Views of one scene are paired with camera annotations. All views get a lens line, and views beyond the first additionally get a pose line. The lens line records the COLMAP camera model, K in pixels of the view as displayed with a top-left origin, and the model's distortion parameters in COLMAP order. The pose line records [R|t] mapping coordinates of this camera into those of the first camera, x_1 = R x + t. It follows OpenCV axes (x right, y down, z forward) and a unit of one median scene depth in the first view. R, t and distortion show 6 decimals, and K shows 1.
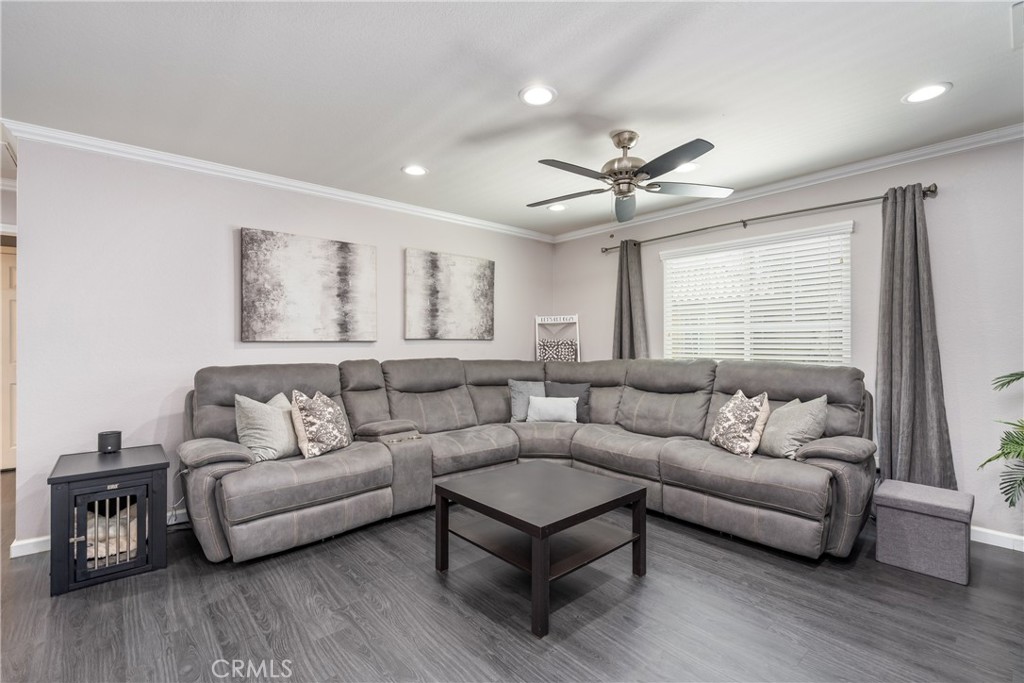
lens RADIAL K [[466.6, 0, 512.5], [0, 466.6, 340.0], [0, 0, 1]] dist [0.003913, 0.000247]
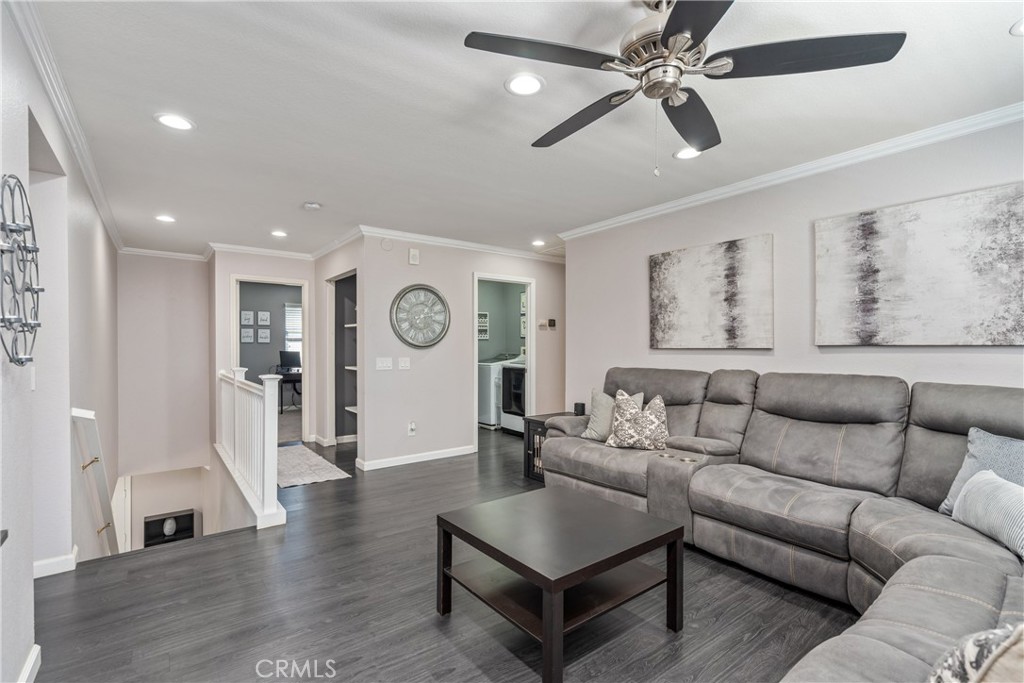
lens RADIAL K [[466.6, 0, 506.6], [0, 466.6, 346.5], [0, 0, 1]] dist [0.003913, 0.000247]
pose [[-0.069249, 0.002873, -0.997595, 0.596211], [0.008117, 0.999964, 0.002317, -0.007063], [0.997566, -0.007937, -0.069269, 0.629794]]
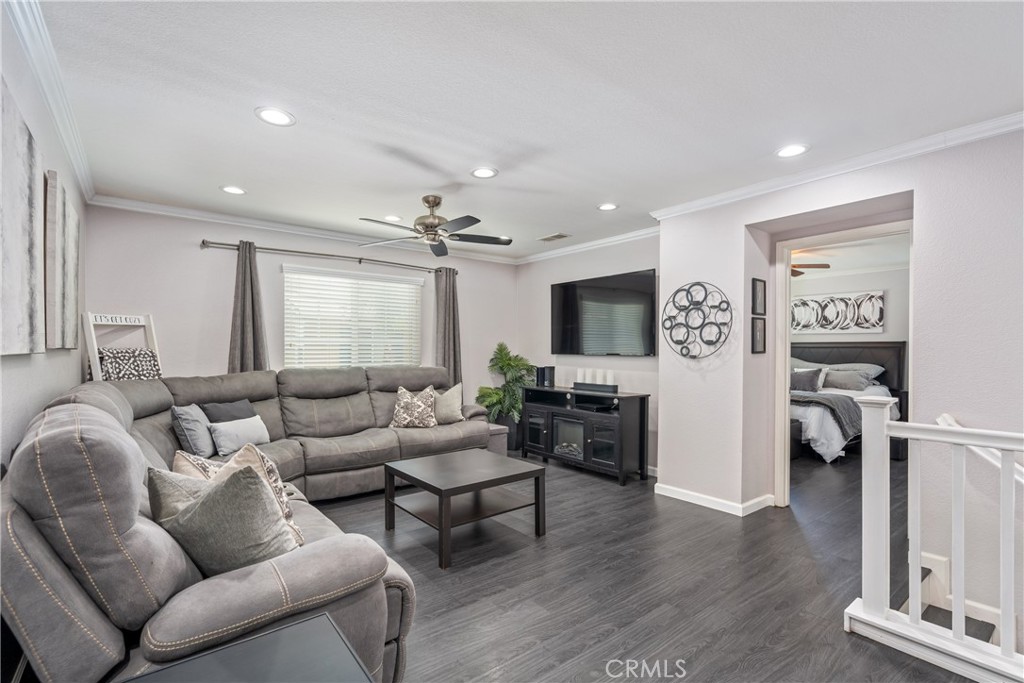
lens RADIAL K [[466.6, 0, 517.6], [0, 466.6, 347.6], [0, 0, 1]] dist [0.003913, 0.000247]
pose [[0.043253, 0.004594, 0.999054, -0.655435], [-0.008354, 0.999956, -0.004237, -0.005316], [-0.999029, -0.008163, 0.043290, 0.426372]]
